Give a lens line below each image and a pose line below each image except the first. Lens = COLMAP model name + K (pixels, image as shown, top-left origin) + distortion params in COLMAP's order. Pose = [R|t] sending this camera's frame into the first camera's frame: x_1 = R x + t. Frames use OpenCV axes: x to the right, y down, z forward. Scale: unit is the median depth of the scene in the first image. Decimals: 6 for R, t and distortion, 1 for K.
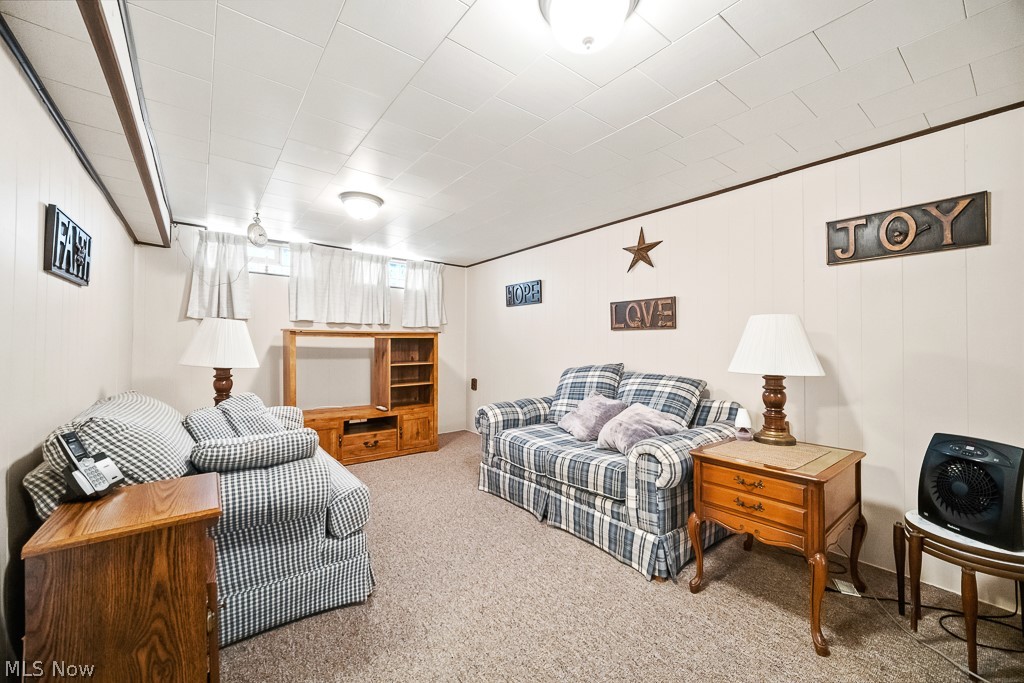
lens RADIAL K [[401.7, 0, 511.5], [0, 401.7, 340.3], [0, 0, 1]] dist [-0.001857, 0.000007]
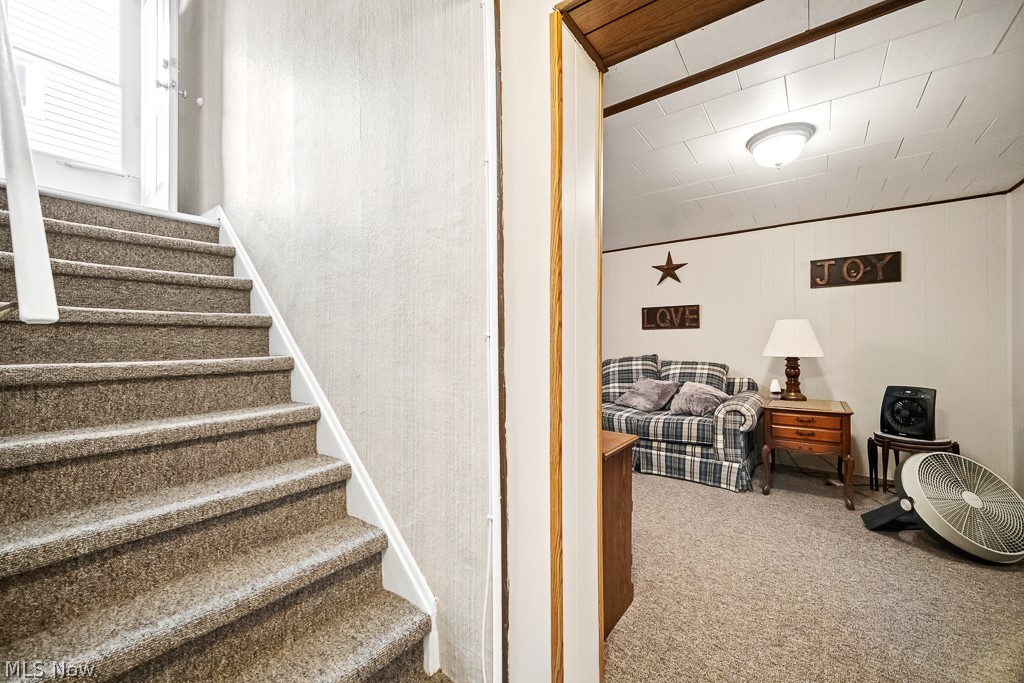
lens RADIAL K [[401.7, 0, 511.5], [0, 401.7, 340.3], [0, 0, 1]] dist [-0.001857, 0.000007]
pose [[0.965332, -0.009494, 0.260852, -0.789119], [0.008635, 0.999953, 0.004437, 0.001918], [-0.260882, -0.002030, 0.965369, -0.227042]]
